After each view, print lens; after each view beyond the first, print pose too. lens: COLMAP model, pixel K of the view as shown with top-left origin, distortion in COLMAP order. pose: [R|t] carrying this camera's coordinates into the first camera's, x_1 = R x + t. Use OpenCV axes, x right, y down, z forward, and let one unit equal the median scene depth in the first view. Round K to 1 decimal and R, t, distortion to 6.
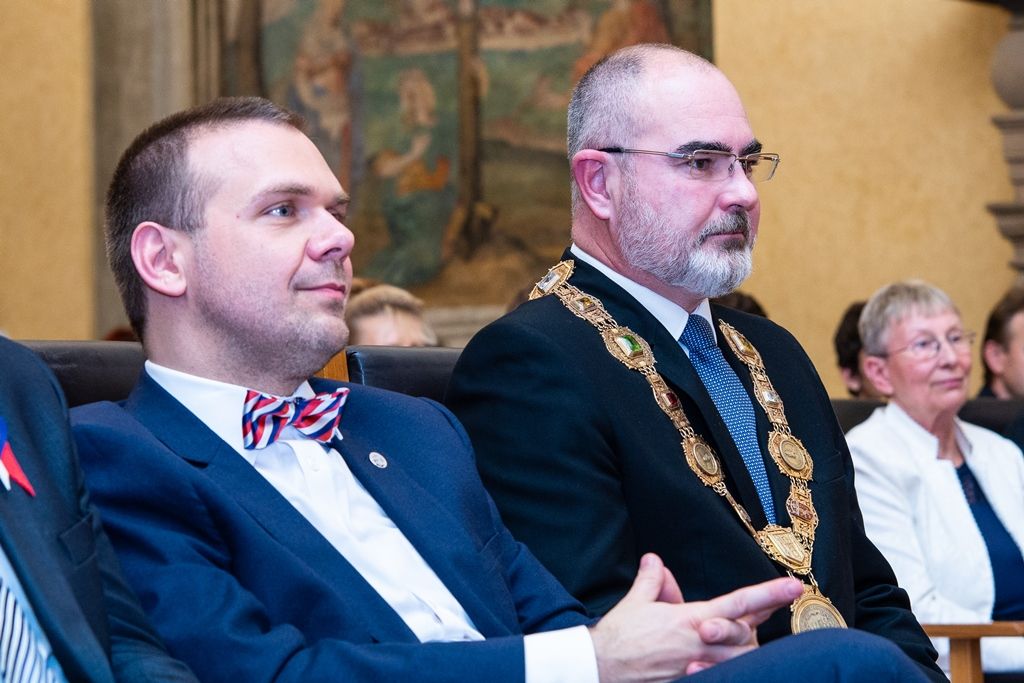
lens RADIAL K [[4091.3, 0, 512.0], [0, 4091.3, 341.5], [0, 0, 1]] dist [-0.047178, -0.619899]
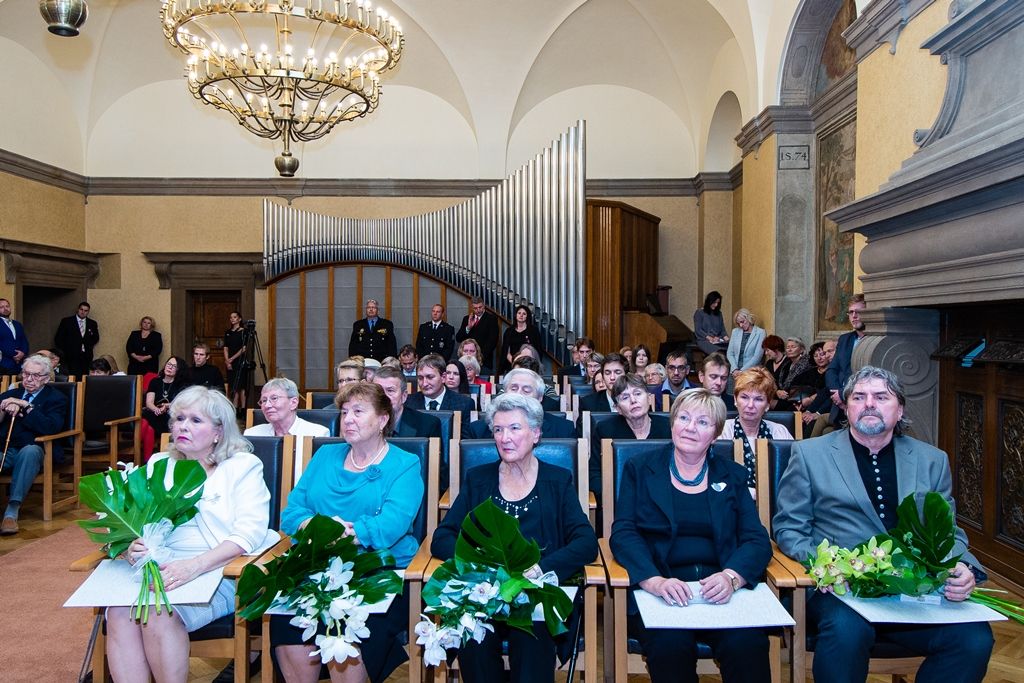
lens RADIAL K [[853.8, 0, 512.0], [0, 853.8, 341.5], [0, 0, 1]] dist [0.071351, -0.088665]
pose [[0.572105, 0.038664, -0.819269, 0.491668], [0.011064, 0.998434, 0.054845, -0.050242], [0.820106, -0.040441, 0.570781, 0.533755]]
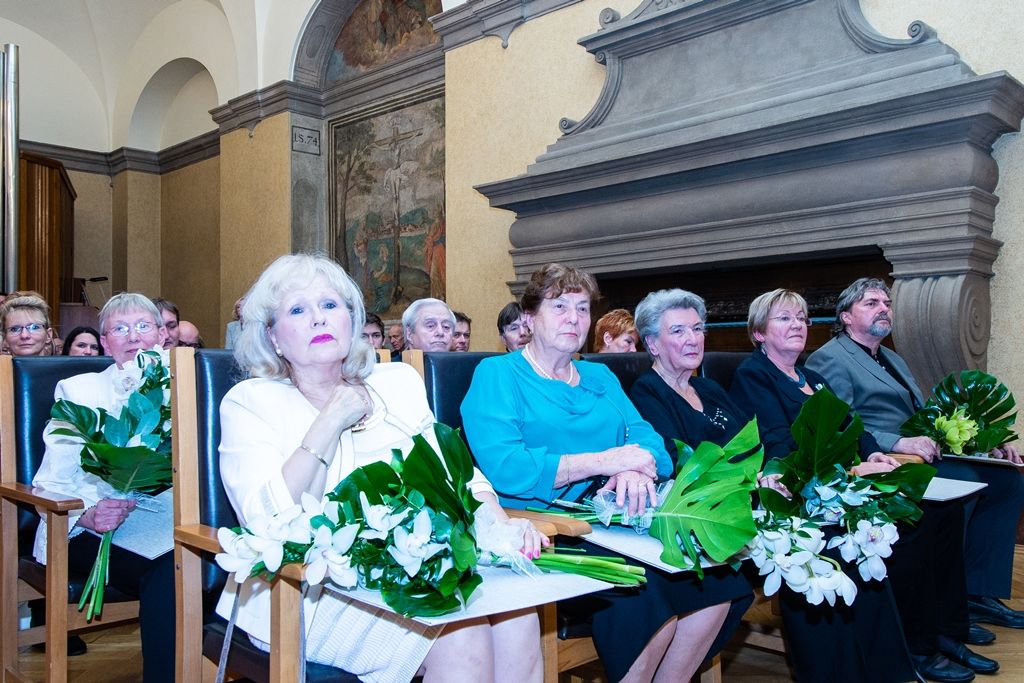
lens RADIAL K [[895.6, 0, 522.4], [0, 895.6, 339.1], [0, 0, 1]] dist [0.041071, -0.013093]
pose [[0.991972, 0.012734, -0.125818, 0.221461], [-0.011812, 0.999898, 0.008072, -0.000284], [0.125908, -0.006521, 0.992021, 0.436136]]
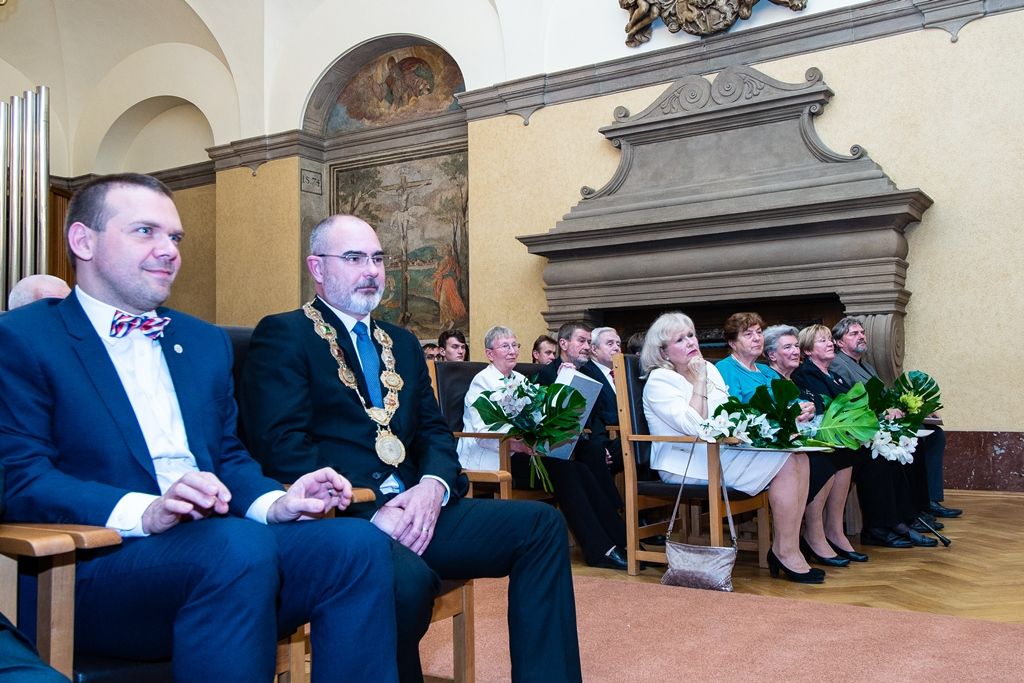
lens RADIAL K [[986.7, 0, 514.8], [0, 986.7, 338.9], [0, 0, 1]] dist [0.072520, -0.086860]
pose [[0.998193, 0.014217, 0.058378, 0.047467], [-0.013117, 0.999730, -0.019170, 0.007008], [-0.058635, 0.018370, 0.998110, 0.159813]]
